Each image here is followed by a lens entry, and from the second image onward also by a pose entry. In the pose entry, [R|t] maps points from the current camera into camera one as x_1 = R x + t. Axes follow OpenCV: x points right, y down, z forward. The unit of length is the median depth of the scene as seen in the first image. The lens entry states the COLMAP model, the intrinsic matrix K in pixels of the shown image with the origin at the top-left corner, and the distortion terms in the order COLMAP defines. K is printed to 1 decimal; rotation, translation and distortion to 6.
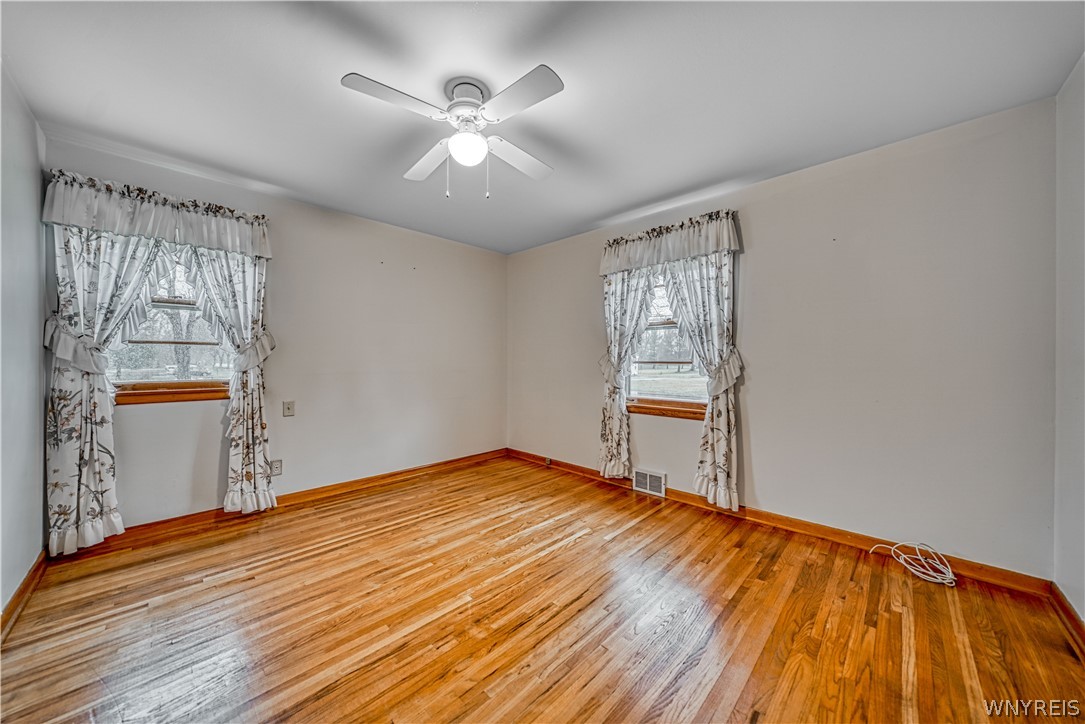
lens RADIAL K [[377.4, 0, 539.9], [0, 377.4, 361.2], [0, 0, 1]] dist [-0.018466, 0.000936]
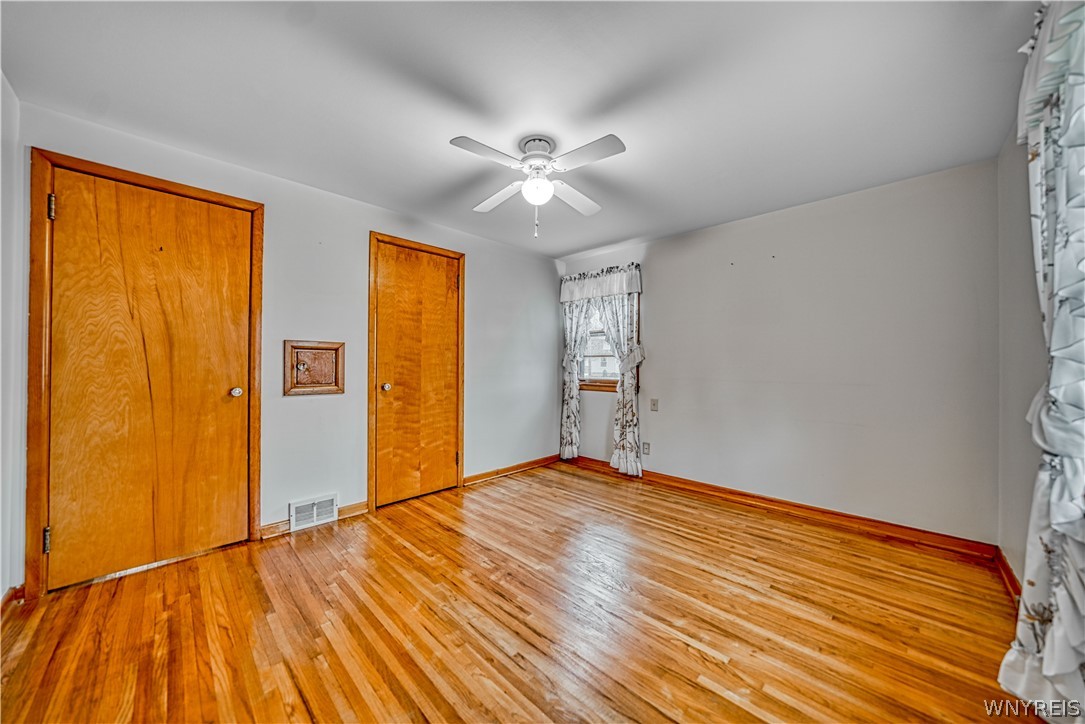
lens RADIAL K [[377.4, 0, 540.4], [0, 377.4, 363.1], [0, 0, 1]] dist [-0.018466, 0.000936]
pose [[-0.003780, -0.007704, -0.999963, 0.670730], [-0.007663, 0.999941, -0.007674, -0.002639], [0.999963, 0.007633, -0.003839, 0.675773]]
